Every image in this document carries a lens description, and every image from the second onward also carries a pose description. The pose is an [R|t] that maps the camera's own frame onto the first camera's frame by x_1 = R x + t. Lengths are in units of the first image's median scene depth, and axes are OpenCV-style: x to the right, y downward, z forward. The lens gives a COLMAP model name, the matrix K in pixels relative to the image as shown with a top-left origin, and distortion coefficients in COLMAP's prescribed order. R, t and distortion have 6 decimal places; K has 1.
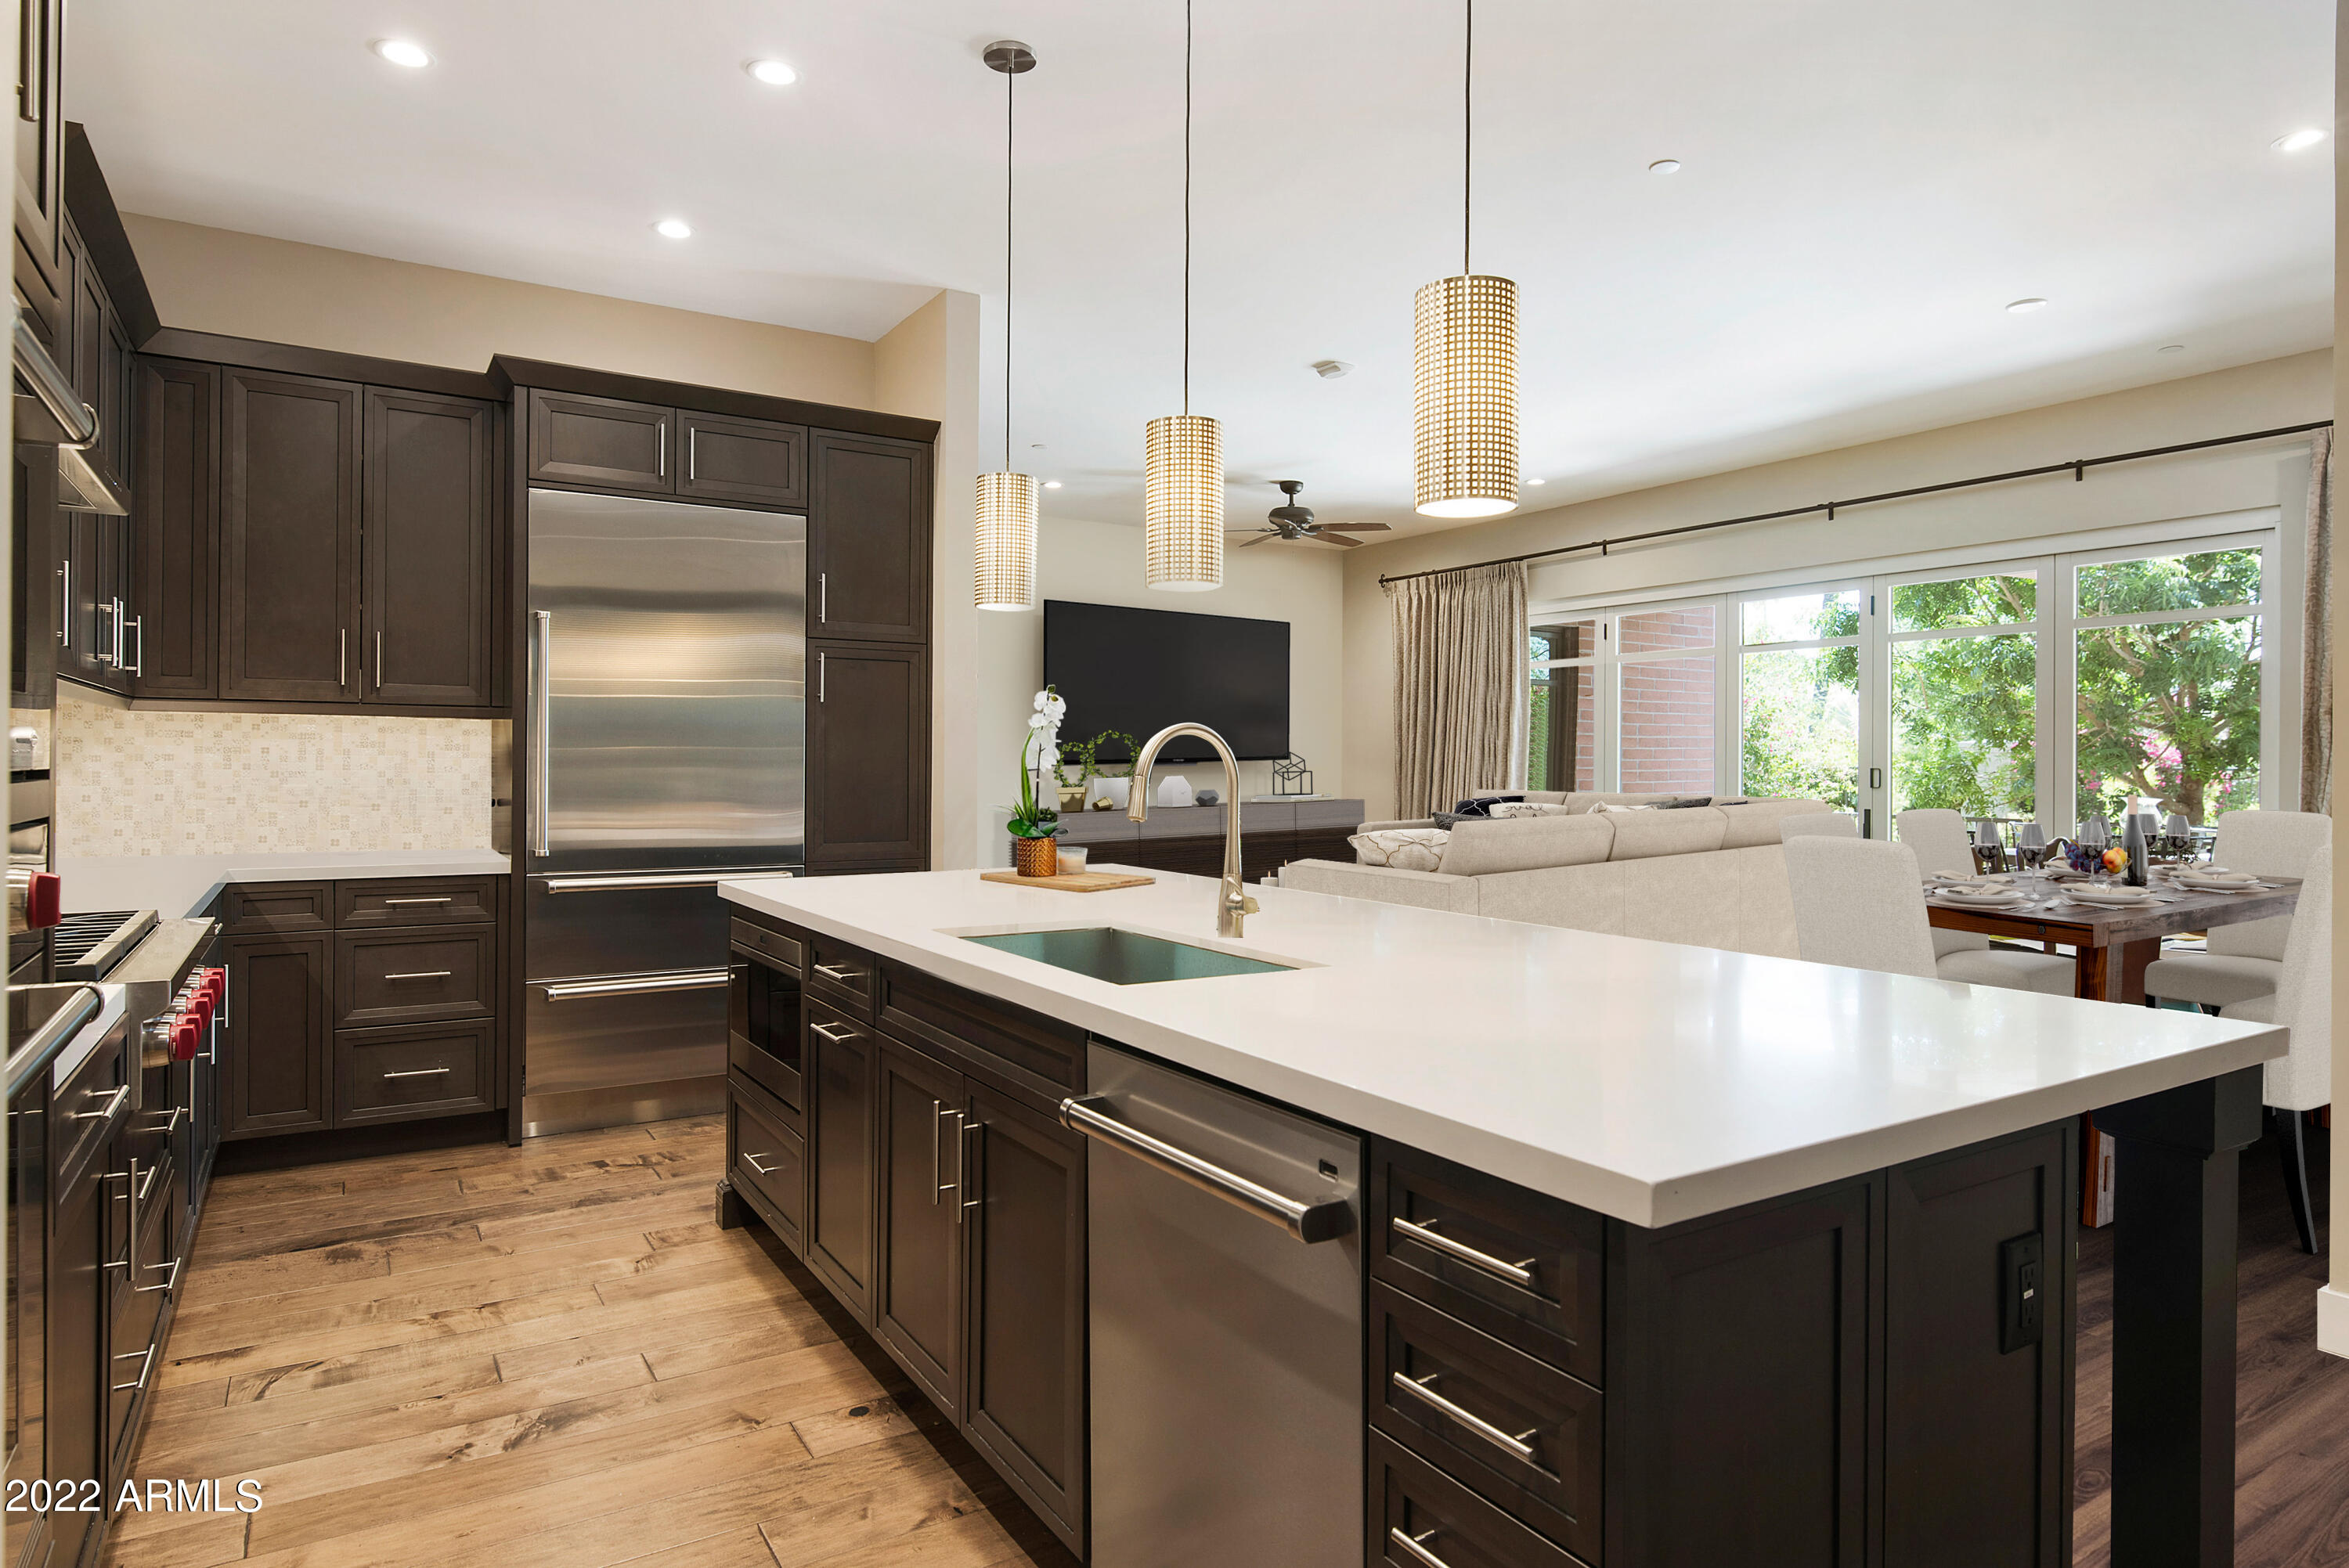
lens RADIAL K [[1333.1, 0, 1183.8], [0, 1333.1, 762.6], [0, 0, 1]] dist [0.005054, 0.000755]
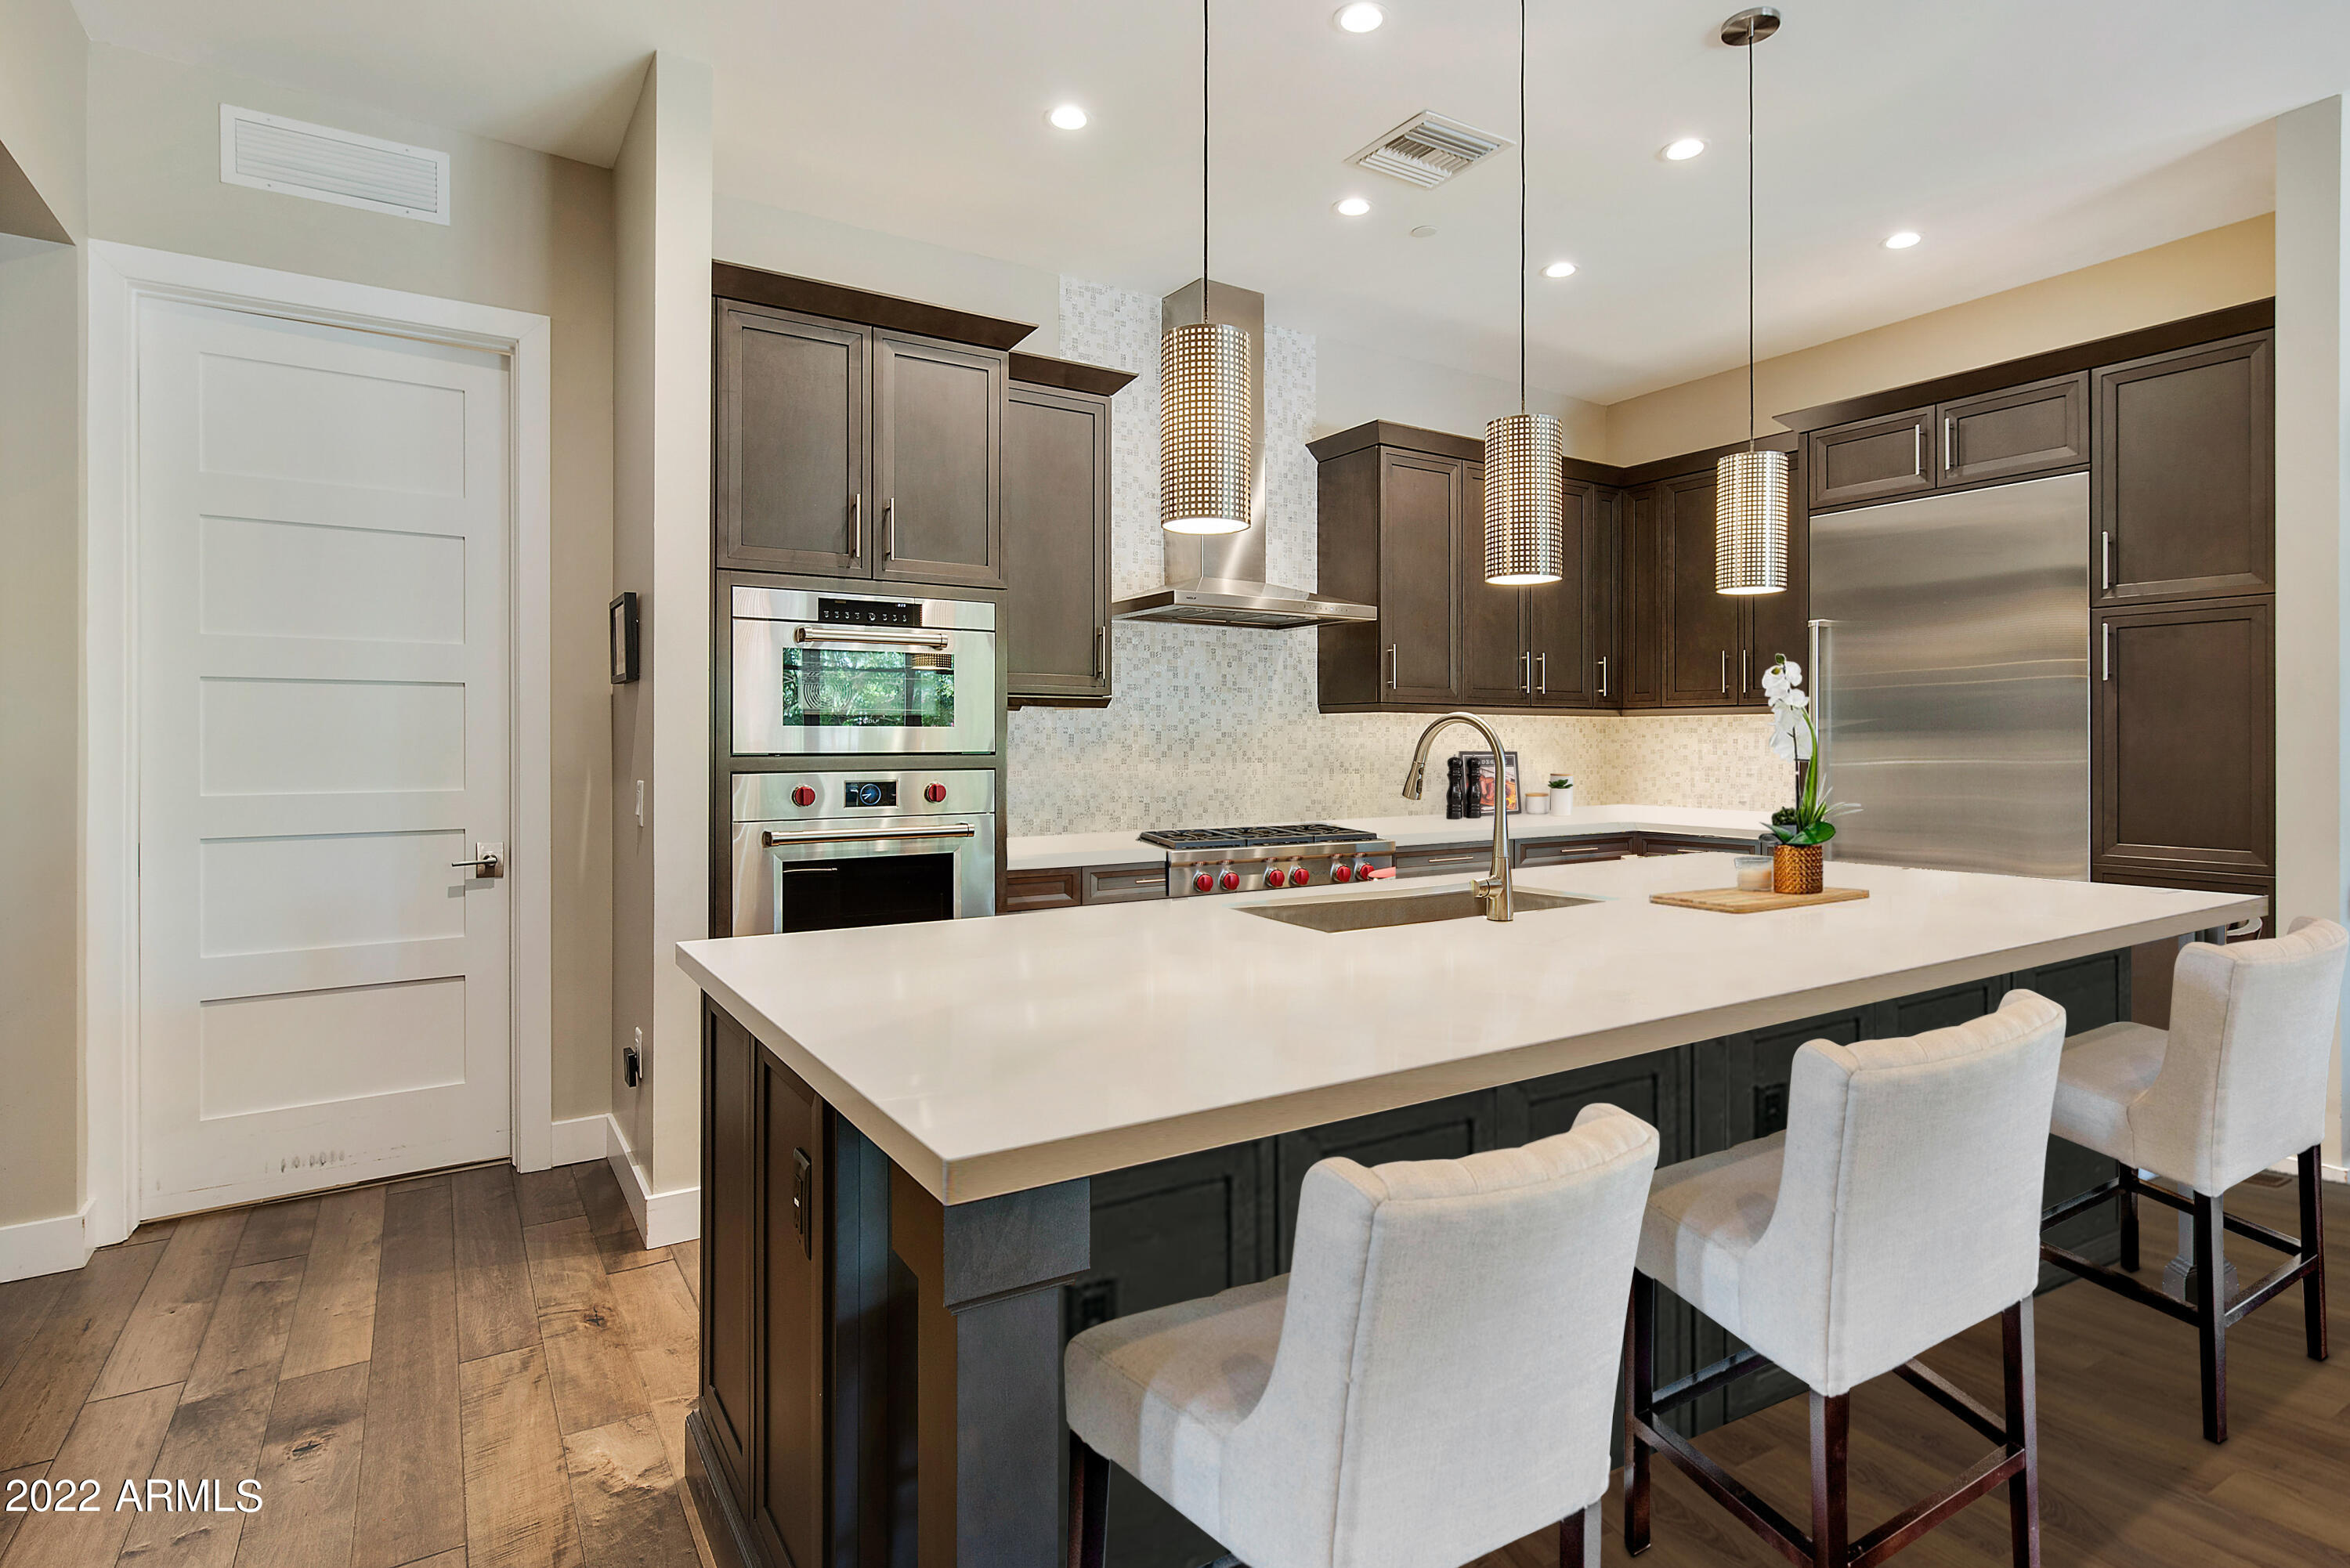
lens RADIAL K [[1172.8, 0, 1175.4], [0, 1172.8, 739.7], [0, 0, 1]] dist [0.000456, 0.000244]
pose [[-0.007137, -0.008918, -0.999935, 0.817666], [-0.003089, 0.999956, -0.008896, 0.002932], [0.999970, 0.003025, -0.007164, 0.665086]]
